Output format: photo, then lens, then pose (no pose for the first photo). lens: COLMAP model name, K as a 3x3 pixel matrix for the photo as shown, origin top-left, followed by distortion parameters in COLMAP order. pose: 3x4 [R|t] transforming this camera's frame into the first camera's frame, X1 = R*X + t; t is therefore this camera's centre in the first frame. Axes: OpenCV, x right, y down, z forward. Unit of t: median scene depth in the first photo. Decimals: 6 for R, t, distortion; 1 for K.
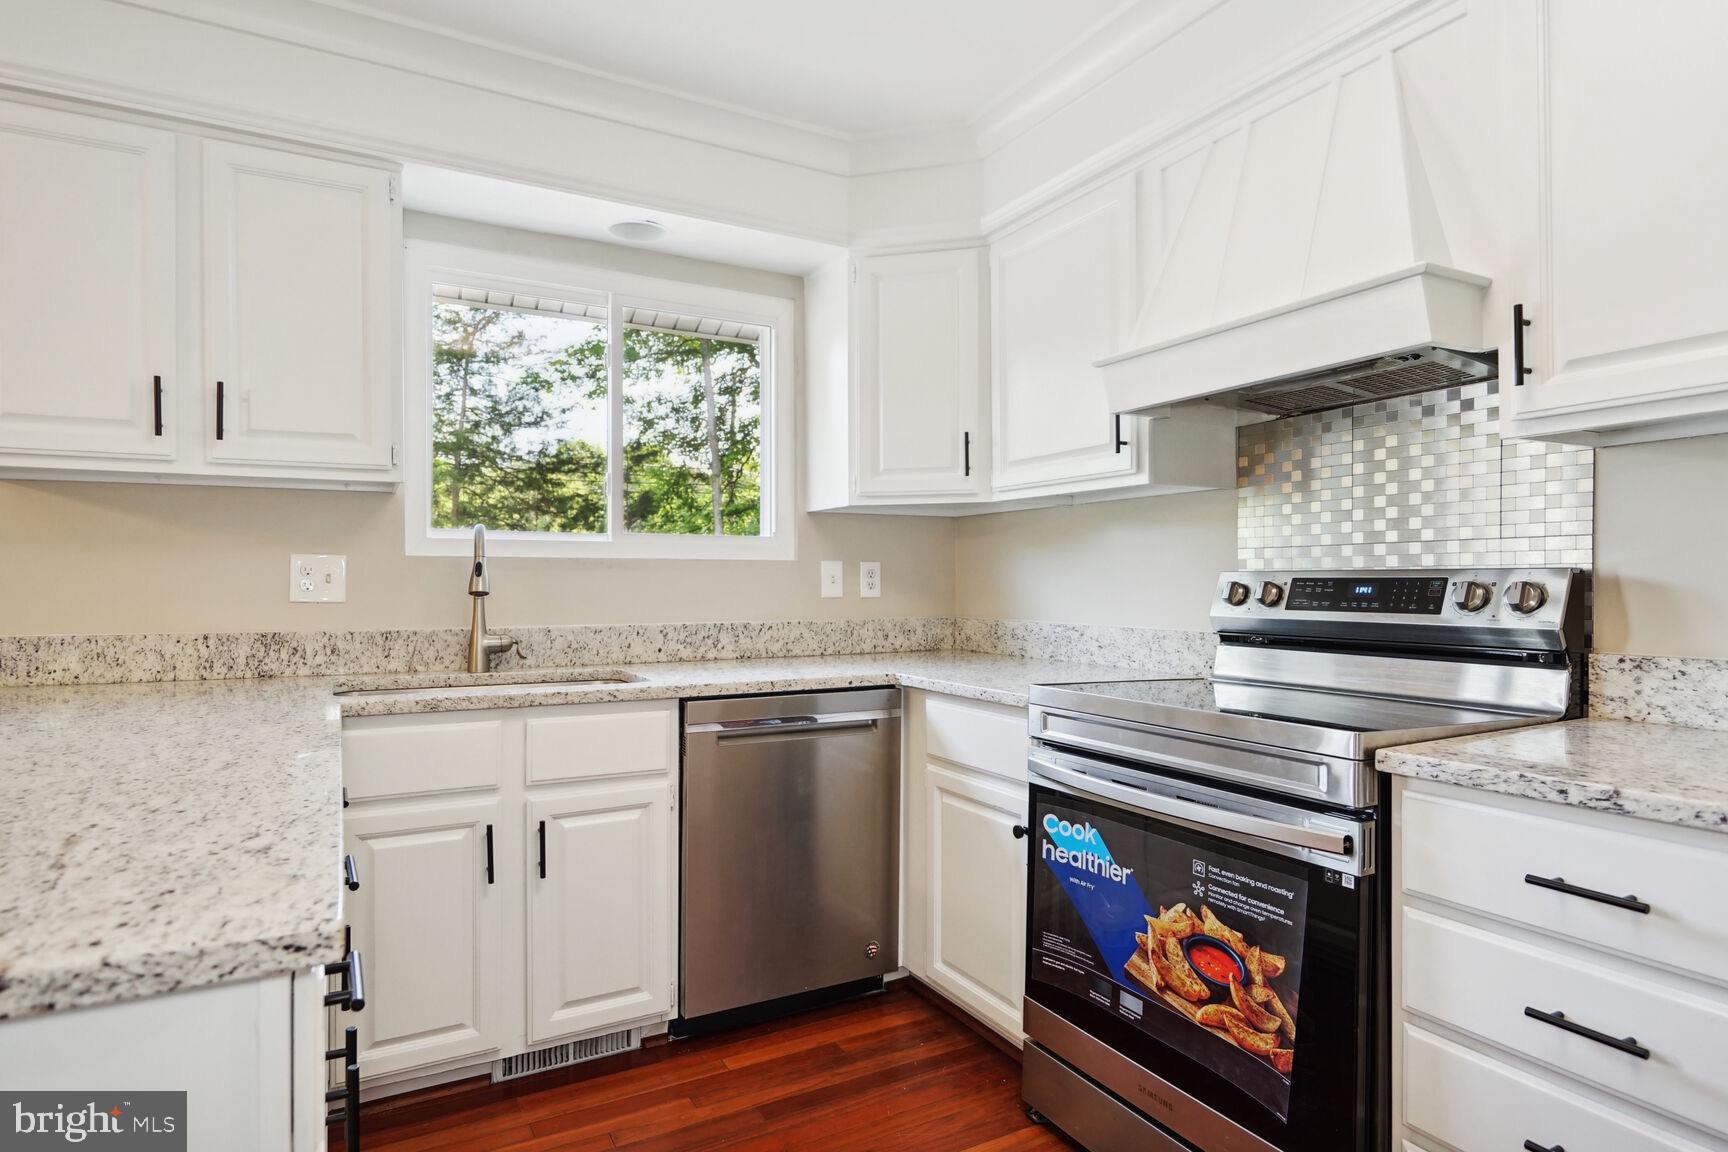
lens RADIAL K [[951.9, 0, 864.6], [0, 951.9, 574.0], [0, 0, 1]] dist [0.003584, 0.000846]
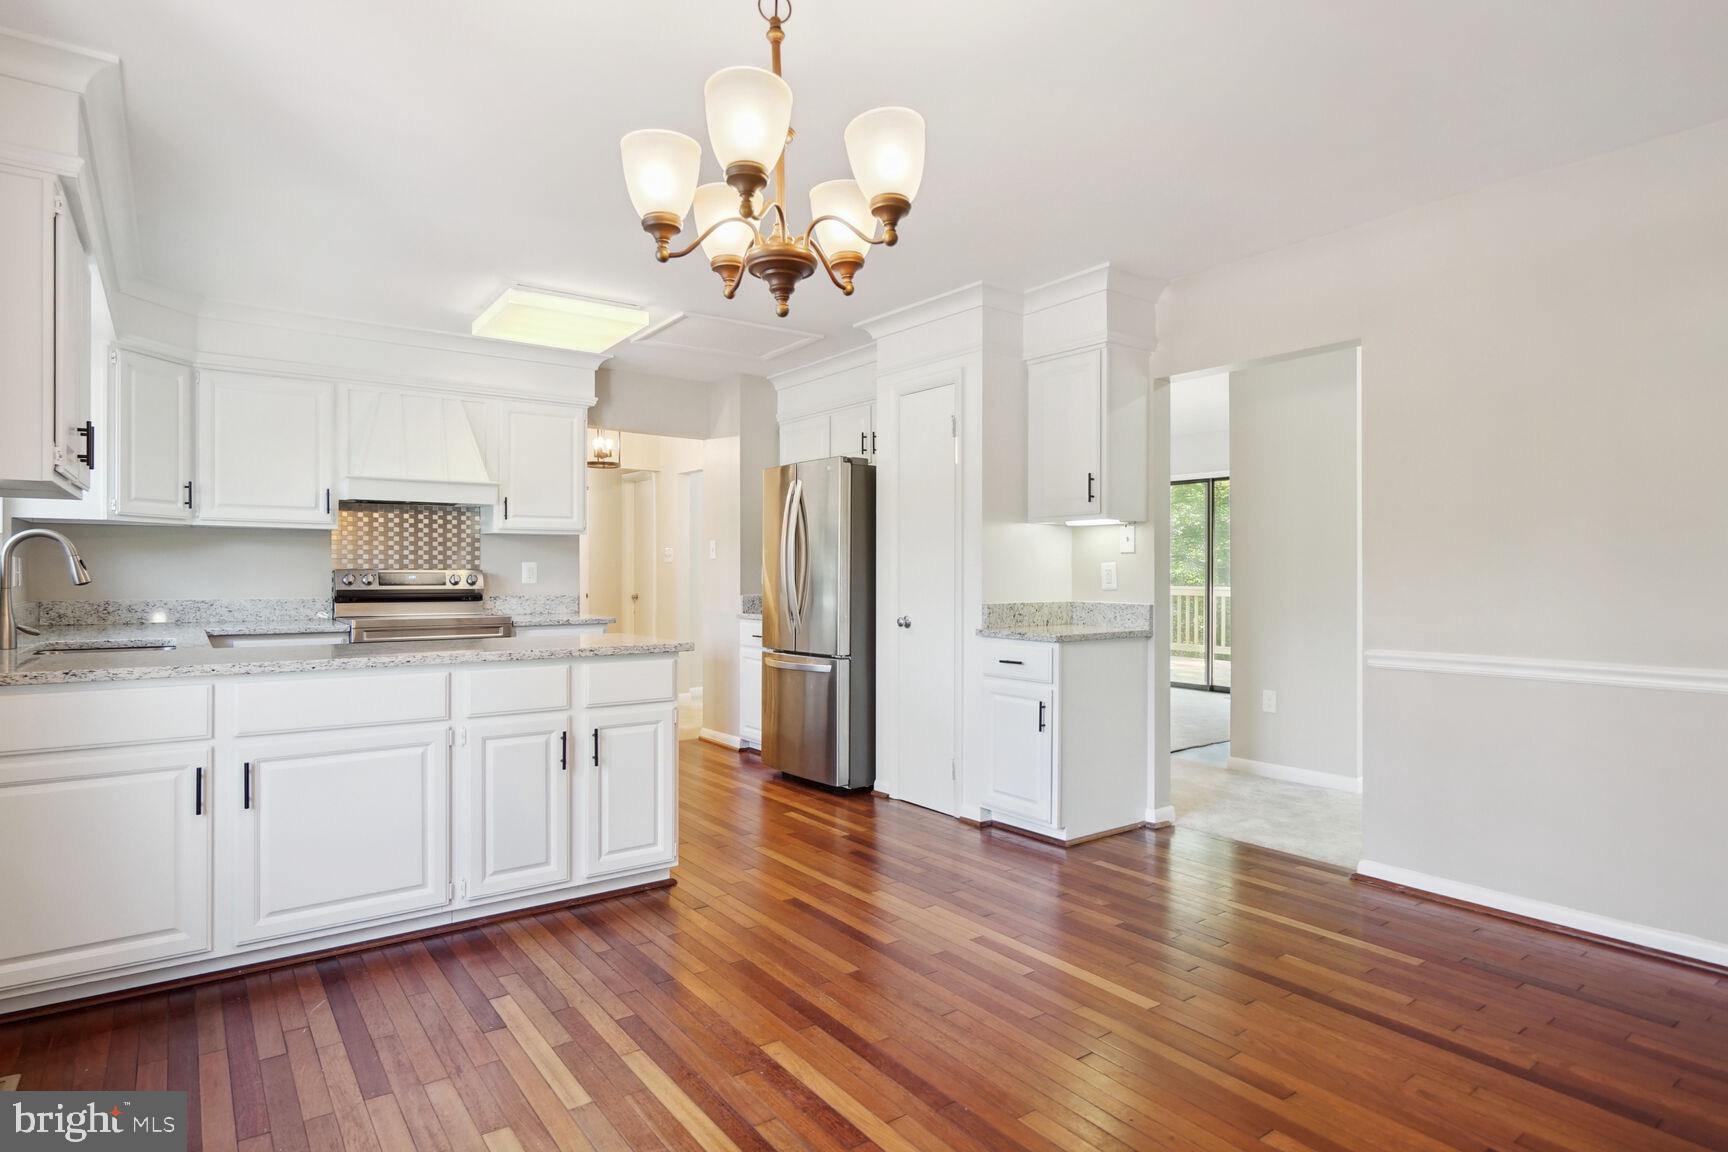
lens RADIAL K [[951.9, 0, 865.5], [0, 951.9, 580.6], [0, 0, 1]] dist [0.003584, 0.000846]
pose [[-0.117936, 0.007451, 0.992993, -1.642883], [0.003016, 0.999970, -0.007145, 0.036581], [-0.993017, 0.002152, -0.117955, 0.035695]]
